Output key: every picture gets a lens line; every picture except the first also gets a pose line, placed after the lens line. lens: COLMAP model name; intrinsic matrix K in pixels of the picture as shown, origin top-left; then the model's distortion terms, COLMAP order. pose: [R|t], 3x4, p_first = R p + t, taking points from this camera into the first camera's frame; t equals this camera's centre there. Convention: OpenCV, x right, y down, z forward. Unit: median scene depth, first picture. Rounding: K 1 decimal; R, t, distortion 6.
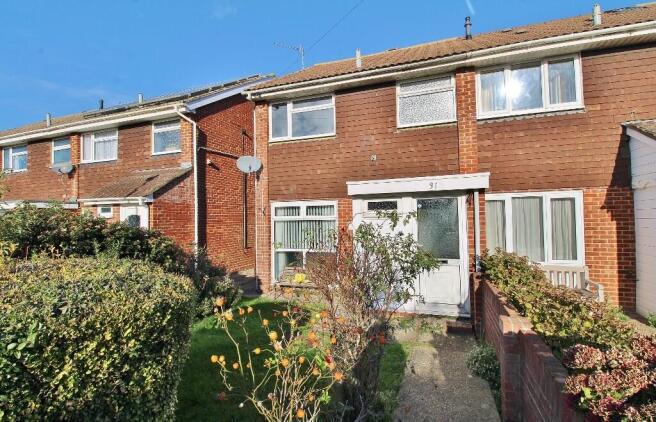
lens RADIAL K [[310.4, 0, 325.0], [0, 310.4, 211.8], [0, 0, 1]] dist [-0.011144, -0.005219]
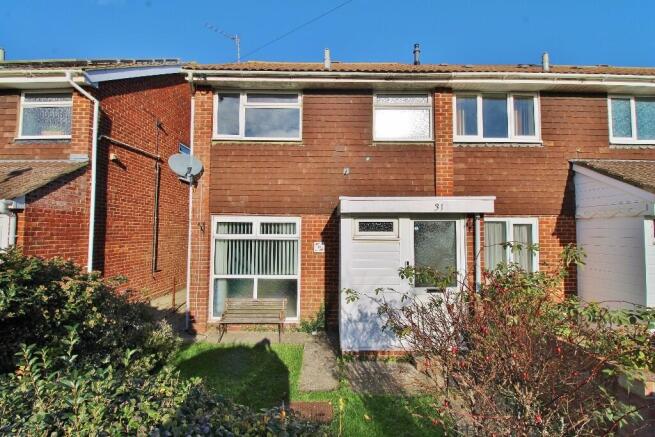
lens RADIAL K [[306.5, 0, 330.9], [0, 306.5, 218.7], [0, 0, 1]] dist [-0.009045, -0.008297]
pose [[0.938119, 0.037204, 0.344309, -0.183467], [-0.028814, 0.999151, -0.029454, -0.010907], [-0.345112, 0.017710, 0.938394, 0.198239]]
